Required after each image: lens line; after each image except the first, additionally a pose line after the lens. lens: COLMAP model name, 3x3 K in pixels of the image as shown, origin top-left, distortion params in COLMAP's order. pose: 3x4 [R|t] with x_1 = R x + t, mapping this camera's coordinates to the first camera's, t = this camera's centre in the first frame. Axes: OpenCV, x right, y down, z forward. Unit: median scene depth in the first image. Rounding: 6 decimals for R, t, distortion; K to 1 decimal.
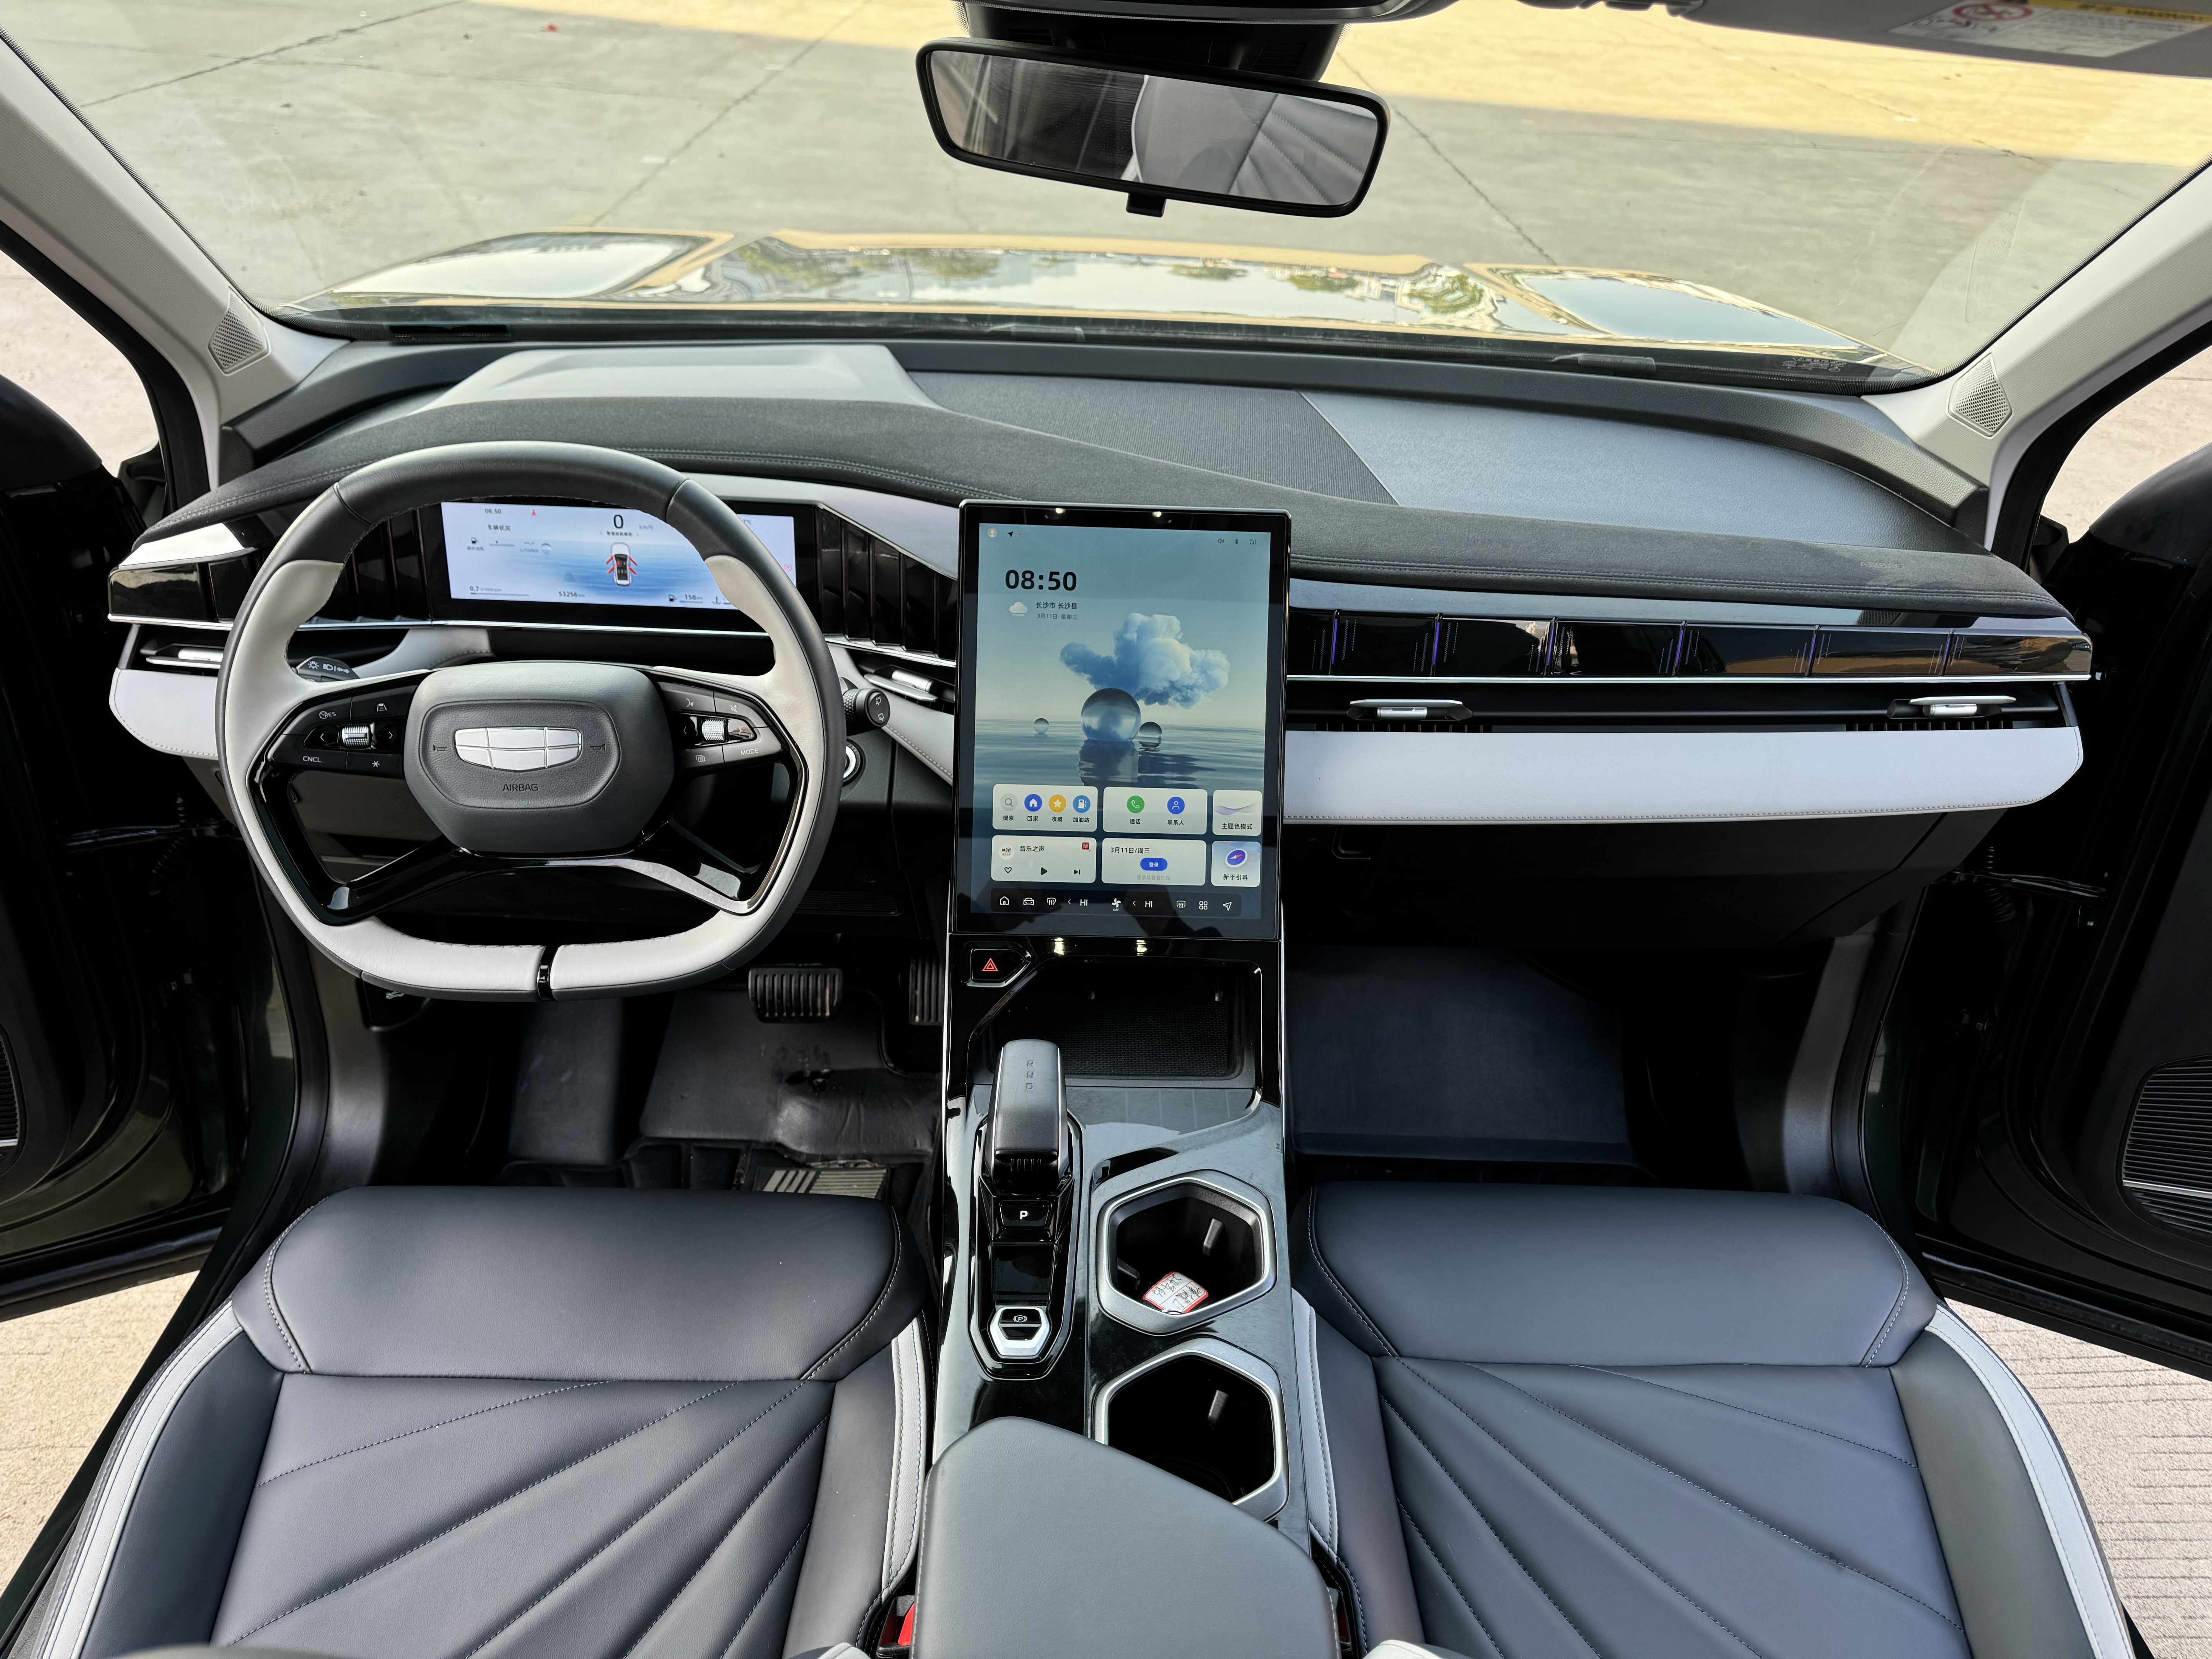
lens RADIAL K [[1599.3, 0, 1167.9], [0, 1599.3, 830.8], [0, 0, 1]] dist [0.022548, -0.004769]
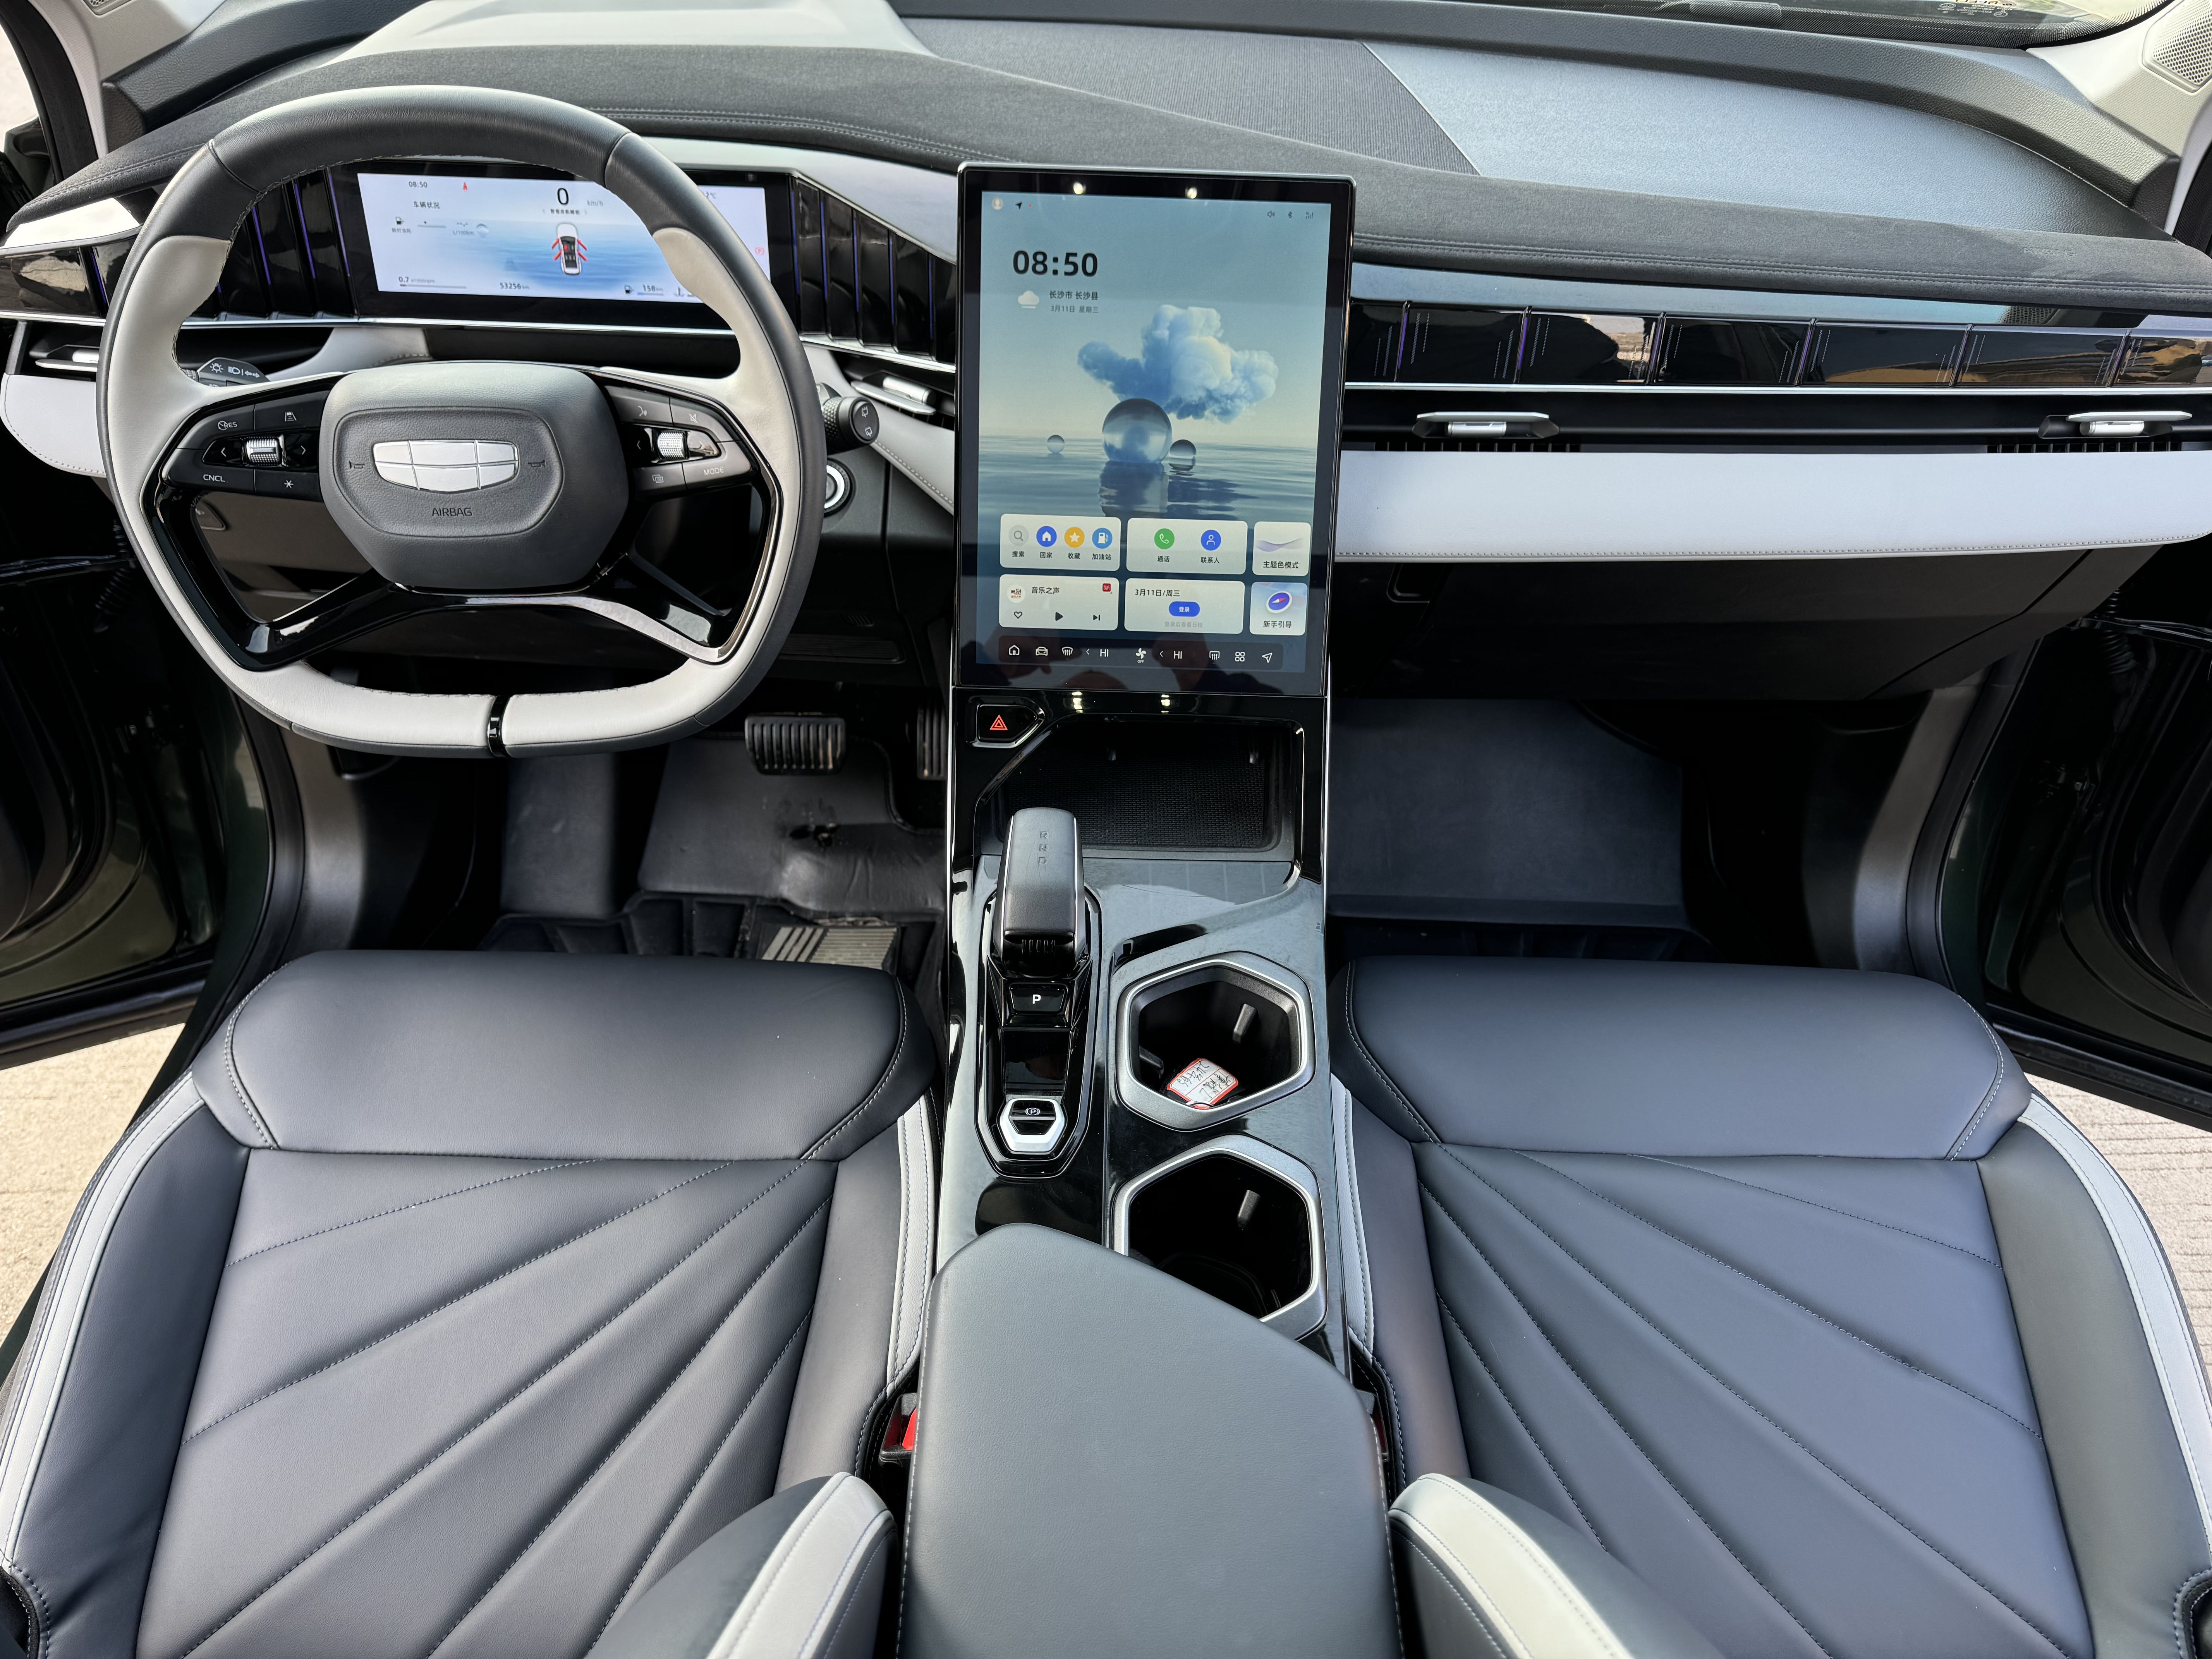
lens RADIAL K [[1563.2, 0, 1102.2], [0, 1563.2, 827.3], [0, 0, 1]] dist [0.088166, -0.116141]
pose [[0.998489, 0.013557, -0.053250, -0.006411], [-0.004724, 0.986677, 0.162624, -0.000110], [0.054745, -0.162127, 0.985250, 0.132299]]
